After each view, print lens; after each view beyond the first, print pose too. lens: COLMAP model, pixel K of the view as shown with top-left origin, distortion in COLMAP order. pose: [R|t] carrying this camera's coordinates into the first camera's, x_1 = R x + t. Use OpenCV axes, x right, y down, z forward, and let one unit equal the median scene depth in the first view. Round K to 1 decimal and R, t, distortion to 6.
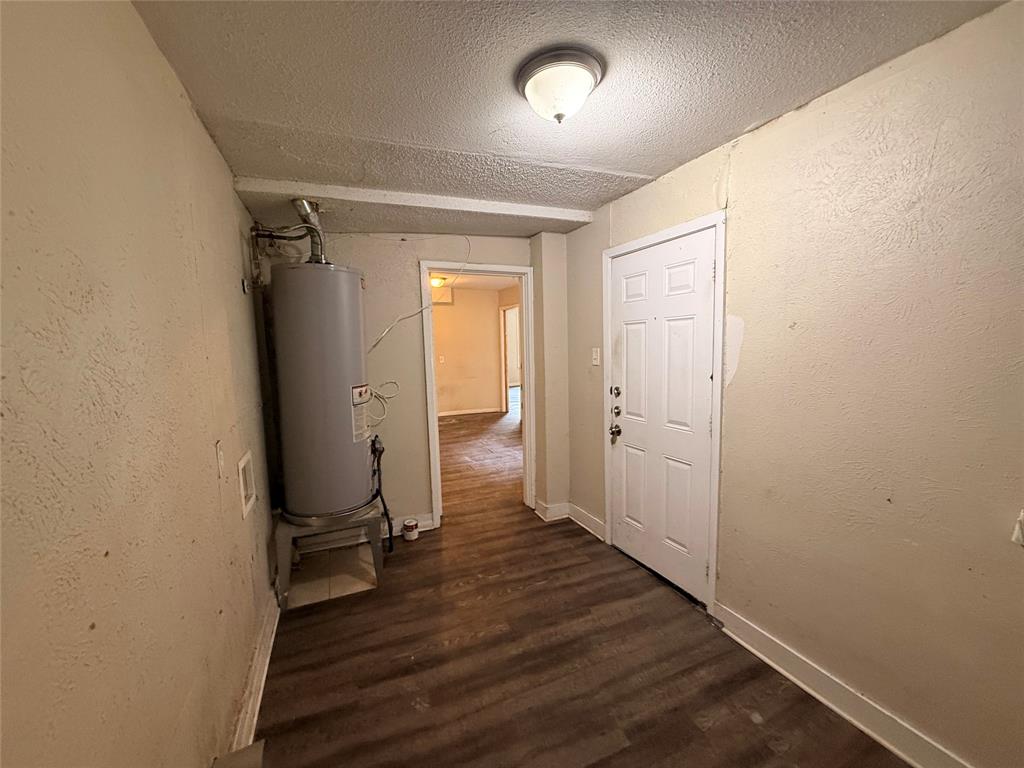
lens RADIAL K [[408.2, 0, 513.0], [0, 408.2, 381.4], [0, 0, 1]] dist [-0.002449, 0.000536]
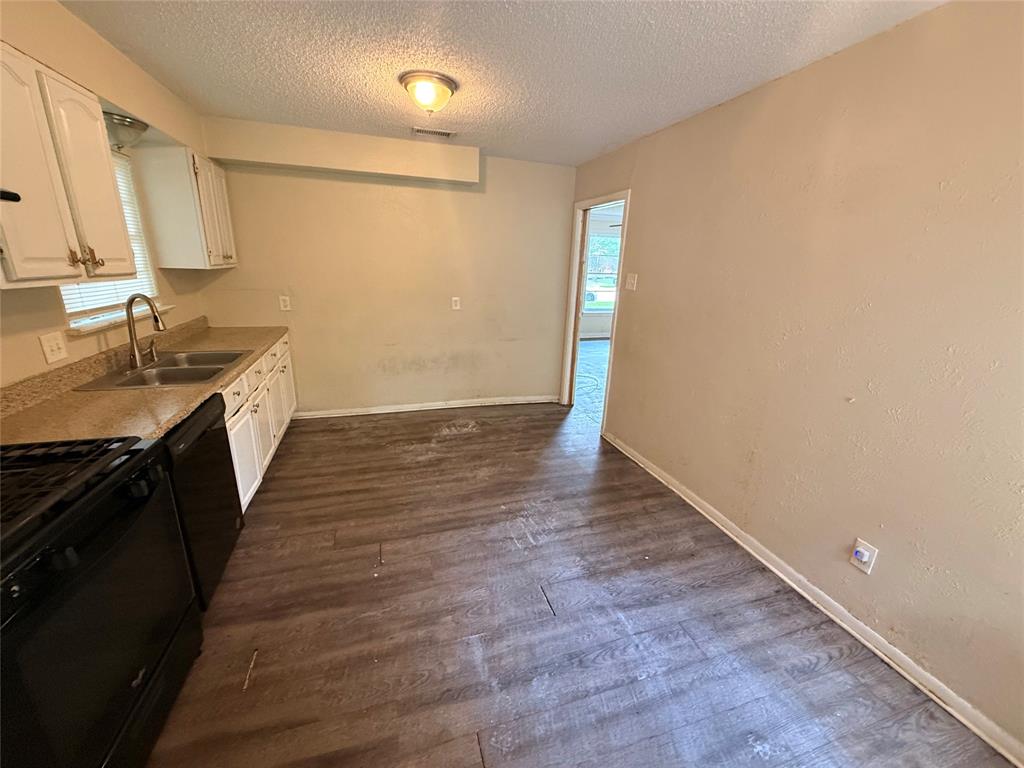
lens RADIAL K [[408.2, 0, 510.5], [0, 408.2, 384.8], [0, 0, 1]] dist [-0.002449, 0.000536]
pose [[0.992096, 0.085095, -0.092215, -0.050769], [-0.067522, 0.981482, 0.179260, -0.050532], [0.105761, -0.171617, 0.979470, 0.498059]]
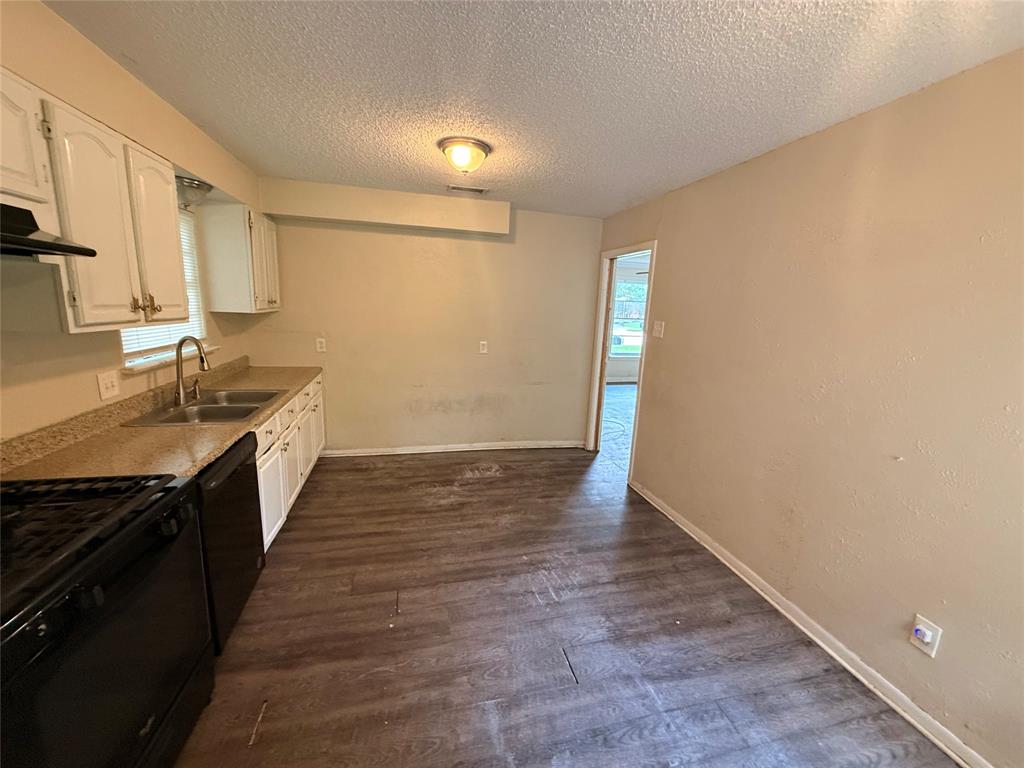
lens RADIAL K [[408.2, 0, 510.5], [0, 408.2, 384.8], [0, 0, 1]] dist [-0.002449, 0.000536]
pose [[0.982002, 0.096068, -0.162612, -0.050854], [-0.082894, 0.992844, 0.085960, -0.054351], [0.169706, -0.070933, 0.982939, 0.498774]]
